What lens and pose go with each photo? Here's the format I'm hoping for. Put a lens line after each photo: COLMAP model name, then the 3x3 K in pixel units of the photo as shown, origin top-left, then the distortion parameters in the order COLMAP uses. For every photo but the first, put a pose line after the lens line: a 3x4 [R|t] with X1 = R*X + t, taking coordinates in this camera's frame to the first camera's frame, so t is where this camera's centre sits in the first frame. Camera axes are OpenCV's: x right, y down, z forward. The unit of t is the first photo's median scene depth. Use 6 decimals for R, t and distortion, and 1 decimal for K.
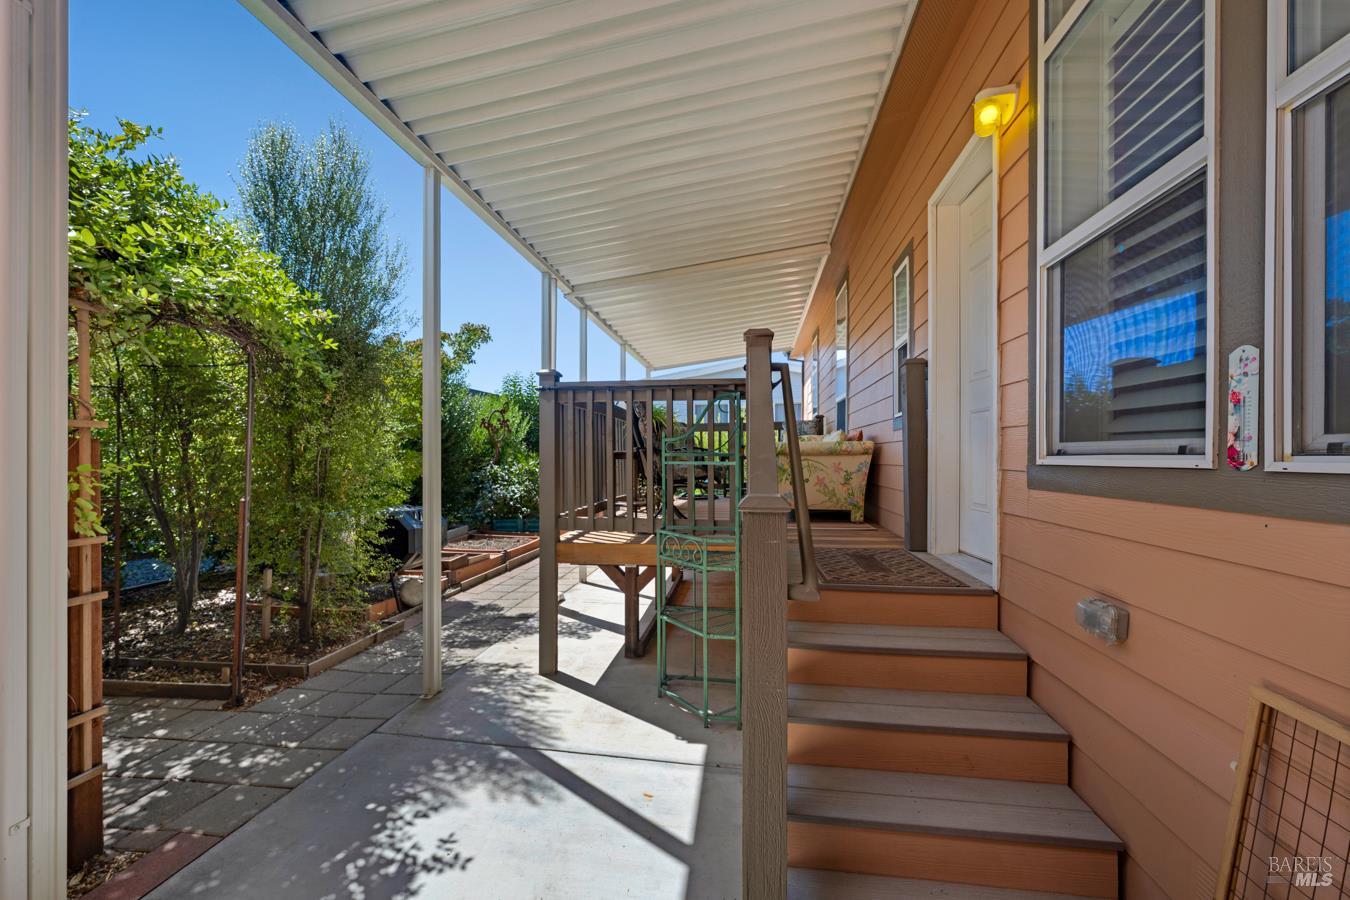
lens RADIAL K [[538.7, 0, 672.5], [0, 538.7, 456.8], [0, 0, 1]] dist [0.002617, -0.000803]
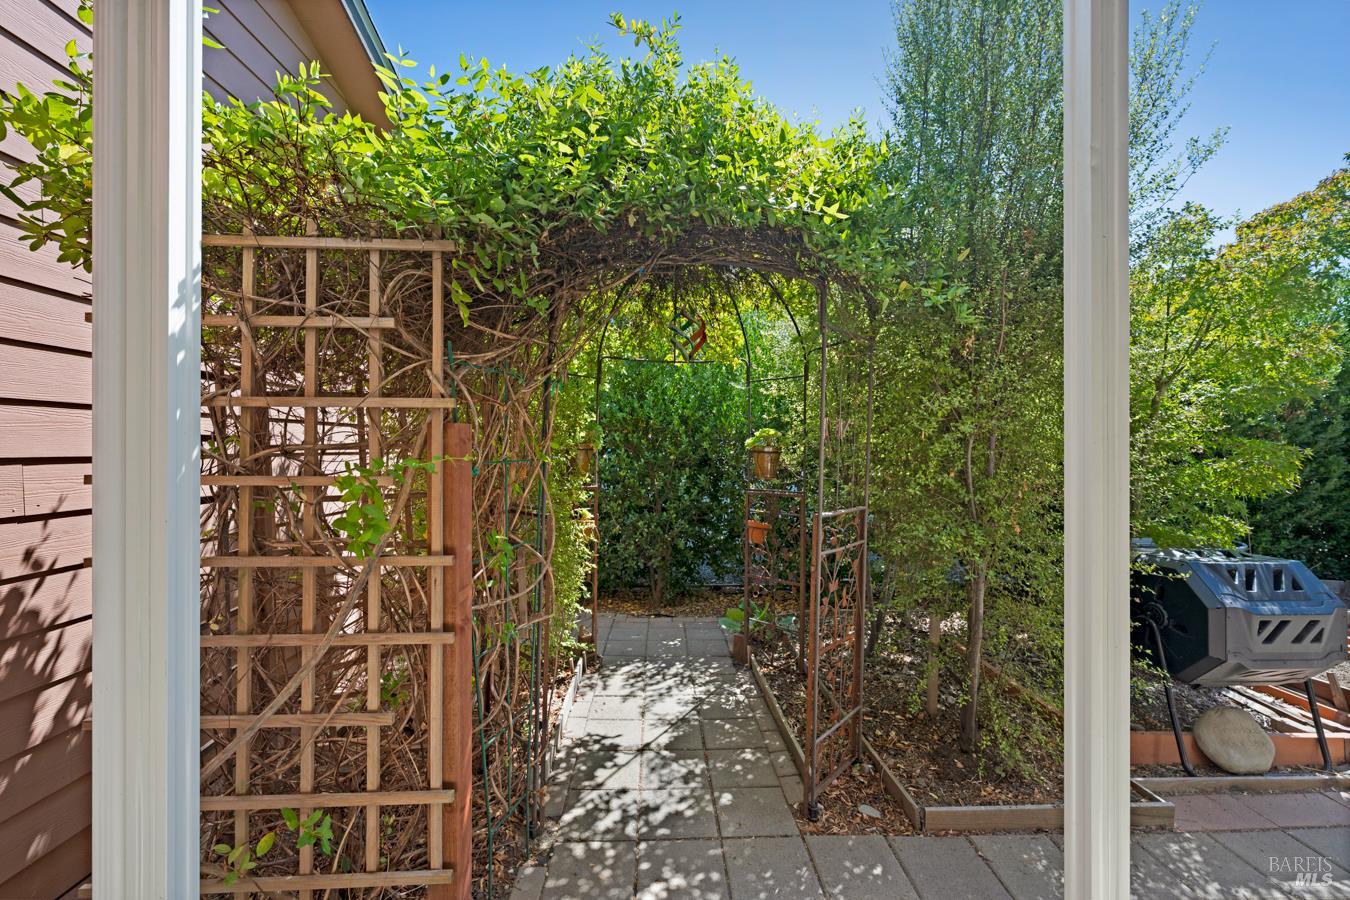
lens RADIAL K [[538.7, 0, 671.5], [0, 538.7, 447.9], [0, 0, 1]] dist [0.002617, -0.000803]
pose [[0.175595, 0.003114, -0.984458, -0.201716], [-0.003784, 0.999990, 0.002489, -0.003010], [0.984455, 0.003288, 0.175605, 0.824634]]
